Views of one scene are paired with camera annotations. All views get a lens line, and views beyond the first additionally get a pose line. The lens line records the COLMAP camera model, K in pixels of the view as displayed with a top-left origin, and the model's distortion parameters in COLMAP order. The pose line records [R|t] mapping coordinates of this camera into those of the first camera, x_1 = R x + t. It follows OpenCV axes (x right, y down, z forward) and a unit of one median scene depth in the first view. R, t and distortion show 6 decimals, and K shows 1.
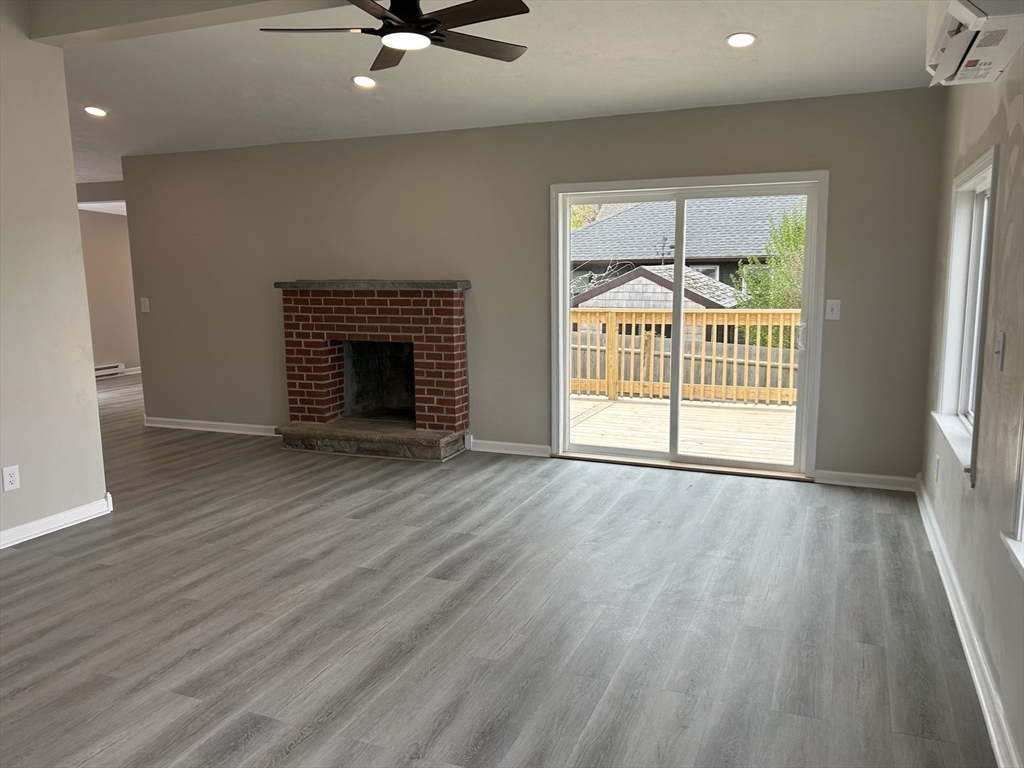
lens RADIAL K [[763.9, 0, 512.0], [0, 763.9, 384.0], [0, 0, 1]] dist [0.032417, -0.003186]
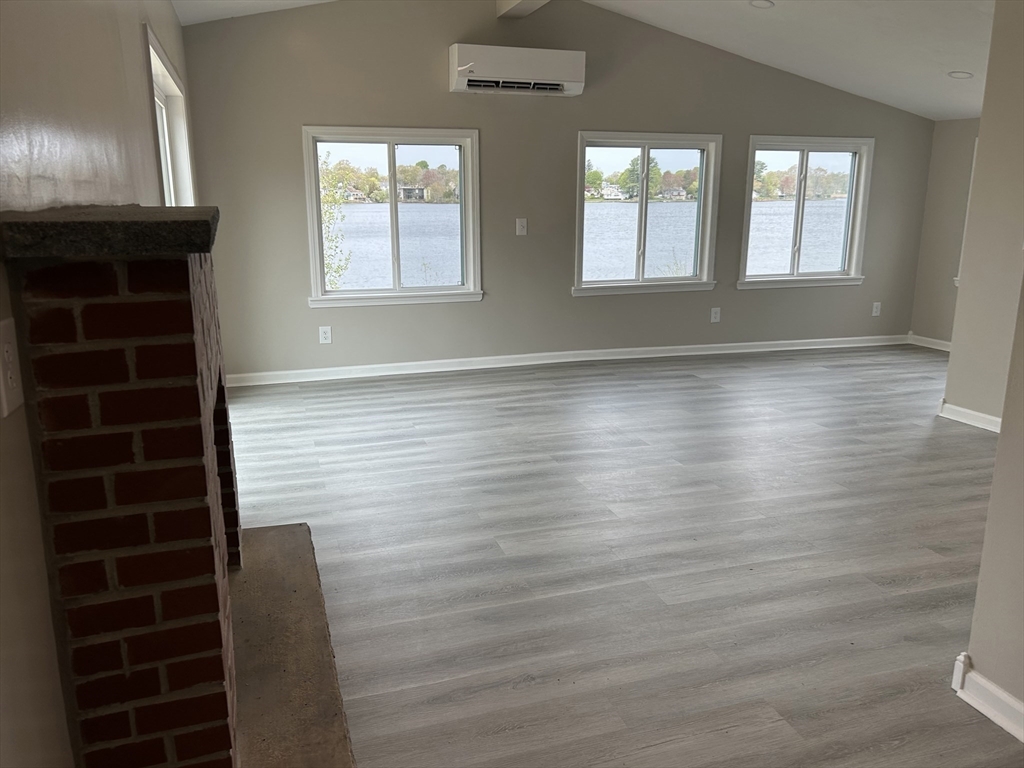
lens RADIAL K [[815.8, 0, 512.0], [0, 815.8, 384.0], [0, 0, 1]] dist [0.057494, 0.001151]
pose [[-0.649999, -0.160068, 0.742886, -0.546866], [0.123984, 0.942130, 0.311480, -0.157610], [-0.749752, 0.294567, -0.592538, 1.143064]]
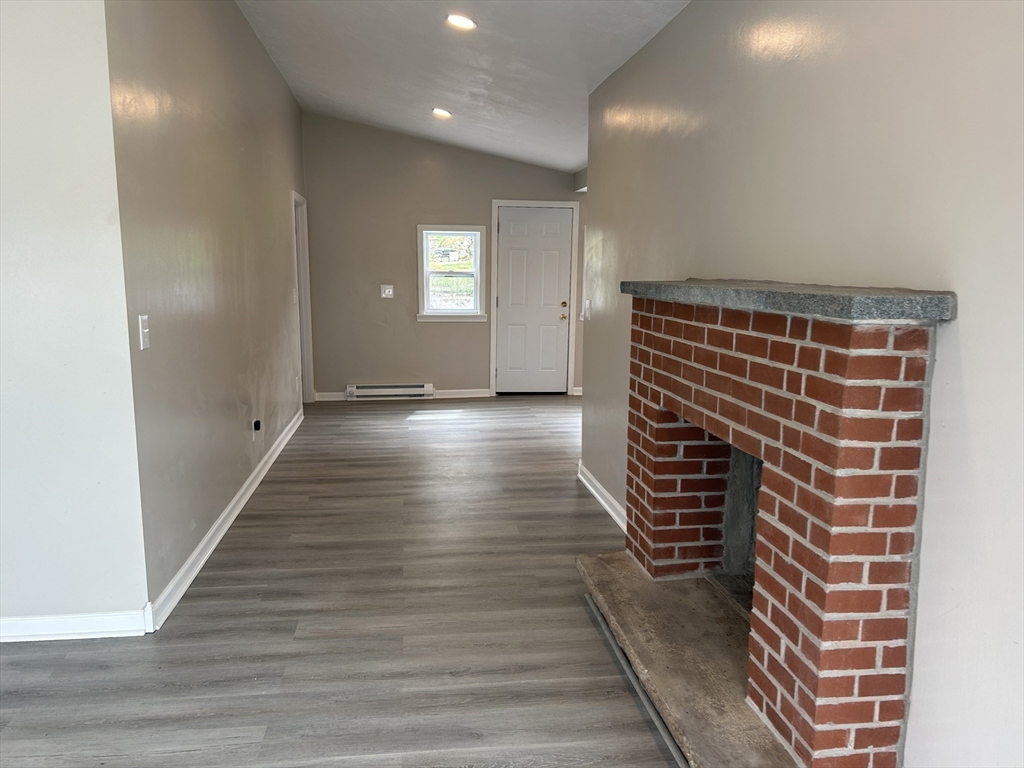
lens RADIAL K [[763.9, 0, 512.0], [0, 763.9, 384.0], [0, 0, 1]] dist [0.032417, -0.003186]
pose [[0.508079, 0.142181, -0.849494, 0.107705], [-0.142356, 0.986579, 0.079982, -0.101406], [0.849465, 0.080293, 0.521500, 0.715340]]
